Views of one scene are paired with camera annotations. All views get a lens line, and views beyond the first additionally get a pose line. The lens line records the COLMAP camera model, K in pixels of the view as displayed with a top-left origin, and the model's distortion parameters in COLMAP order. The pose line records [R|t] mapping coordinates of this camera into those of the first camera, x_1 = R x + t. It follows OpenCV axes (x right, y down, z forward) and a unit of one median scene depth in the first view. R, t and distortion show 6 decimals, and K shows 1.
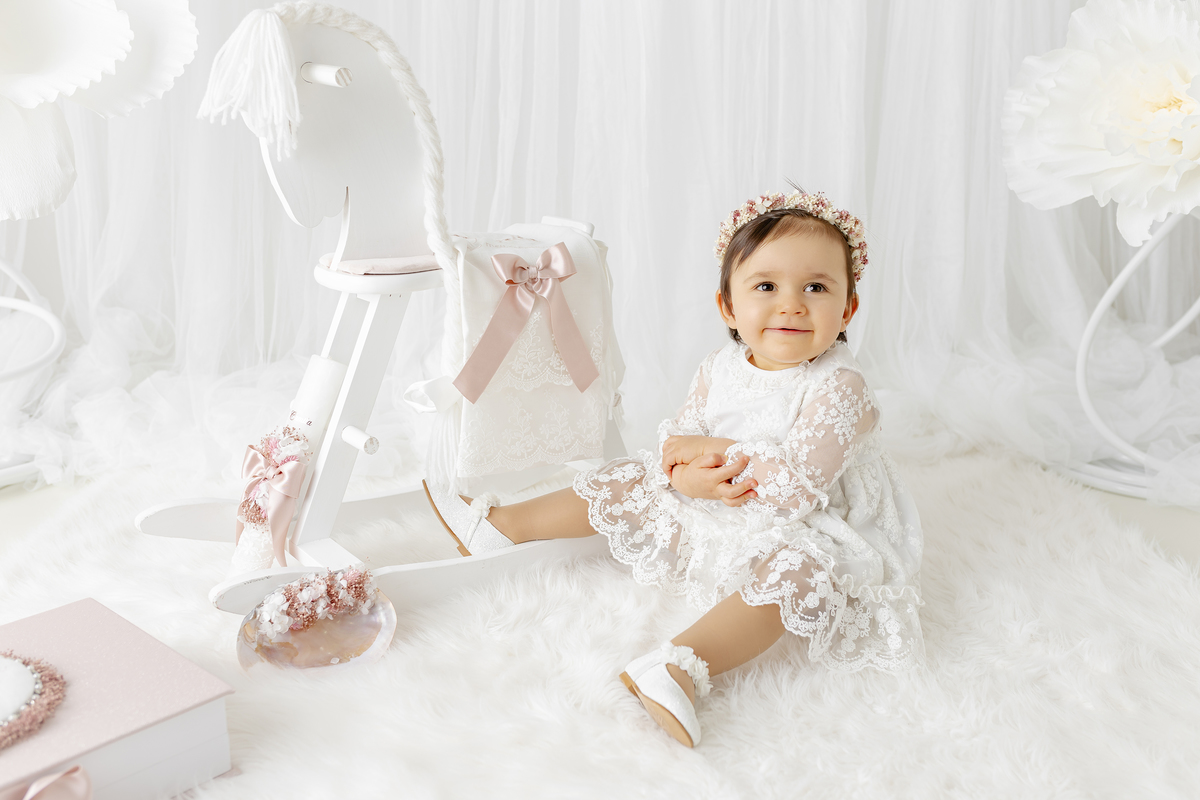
lens RADIAL K [[1133.8, 0, 583.4], [0, 1133.8, 386.2], [0, 0, 1]] dist [-0.019543, 0.068127]
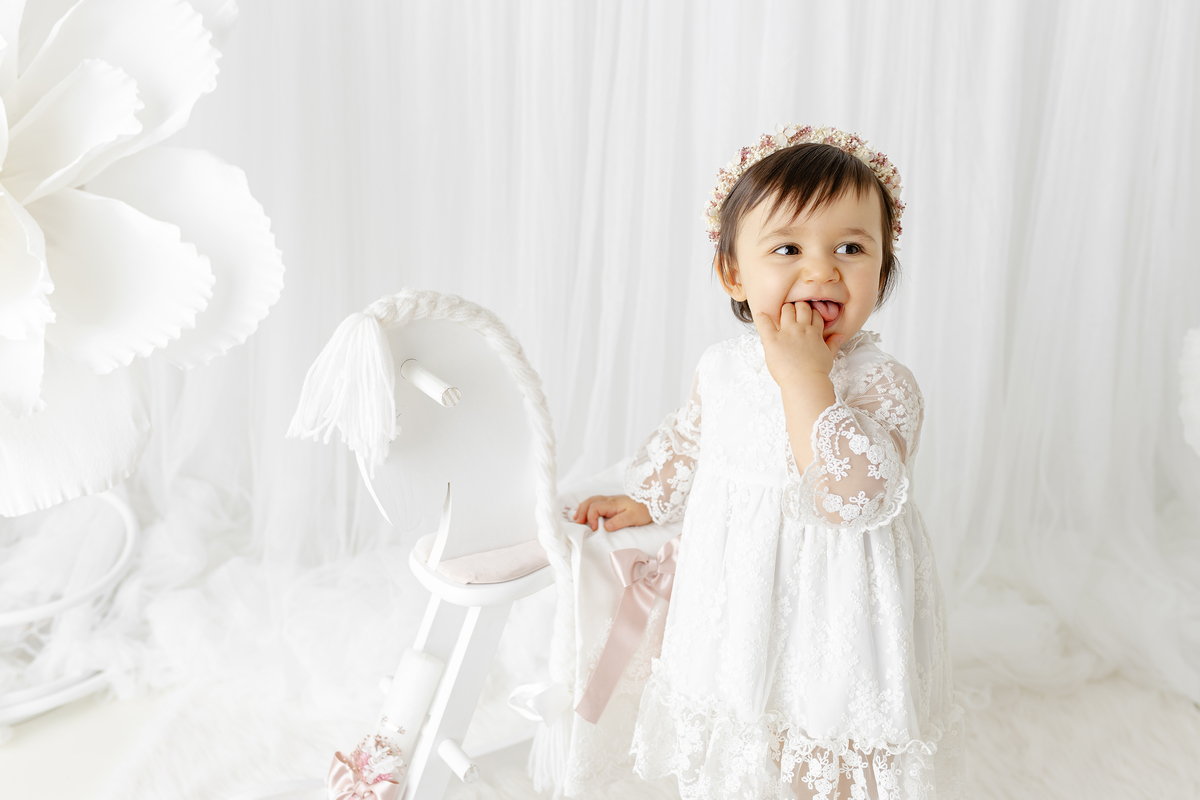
lens RADIAL K [[1133.8, 0, 583.4], [0, 1133.8, 386.2], [0, 0, 1]] dist [-0.019543, 0.068127]
pose [[0.998431, 0.021326, -0.051772, -0.056761], [-0.019381, 0.999098, 0.037777, -0.281844], [0.052531, -0.036715, 0.997944, 0.113744]]
